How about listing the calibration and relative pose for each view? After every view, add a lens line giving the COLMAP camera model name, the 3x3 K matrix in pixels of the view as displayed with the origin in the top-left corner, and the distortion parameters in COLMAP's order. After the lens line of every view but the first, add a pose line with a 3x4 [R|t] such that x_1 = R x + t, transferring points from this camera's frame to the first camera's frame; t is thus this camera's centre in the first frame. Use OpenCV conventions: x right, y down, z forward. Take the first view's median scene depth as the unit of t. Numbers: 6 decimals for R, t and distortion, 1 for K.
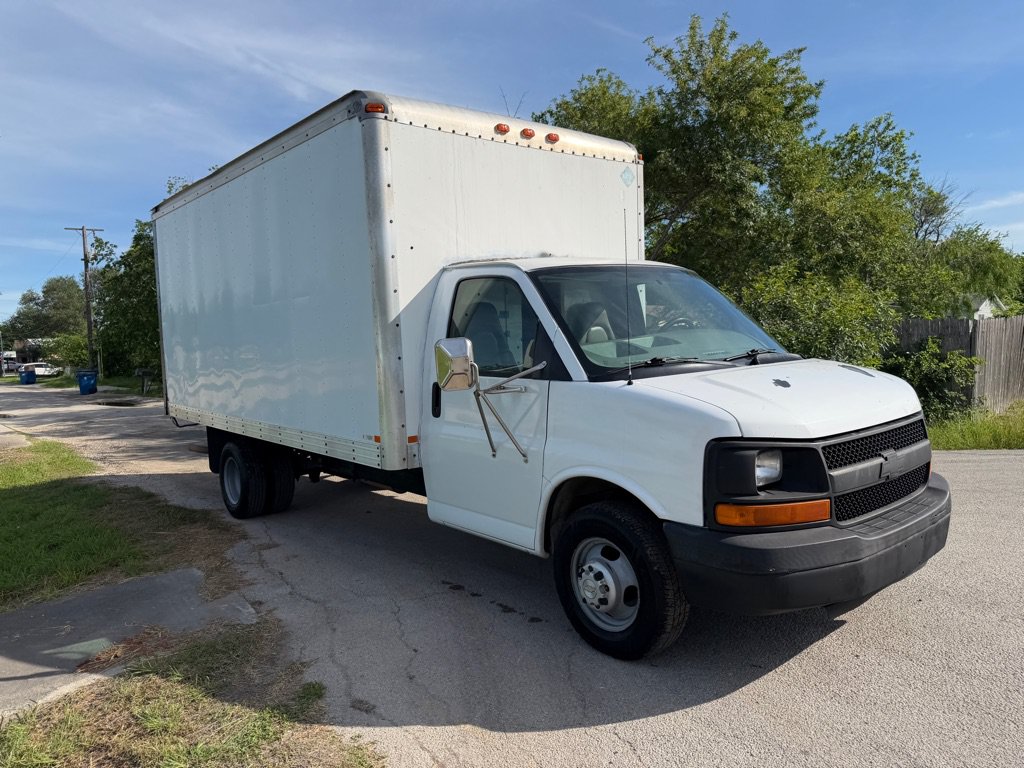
lens RADIAL K [[738.6, 0, 512.0], [0, 738.6, 384.0], [0, 0, 1]] dist [0.001254, -0.003752]
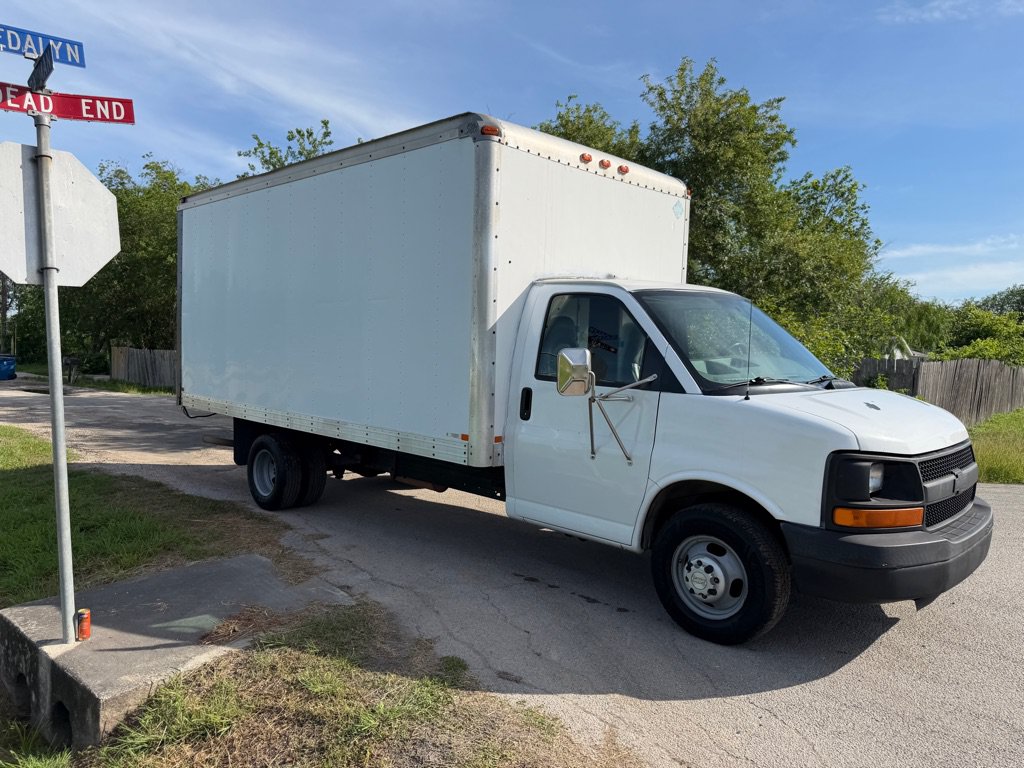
lens RADIAL K [[745.2, 0, 484.6], [0, 745.2, 386.1], [0, 0, 1]] dist [0.004286, -0.004989]
pose [[0.993737, 0.061132, 0.093540, -0.270162], [-0.059556, 0.998033, -0.019552, 0.020496], [-0.094551, 0.013858, 0.995424, -0.077487]]
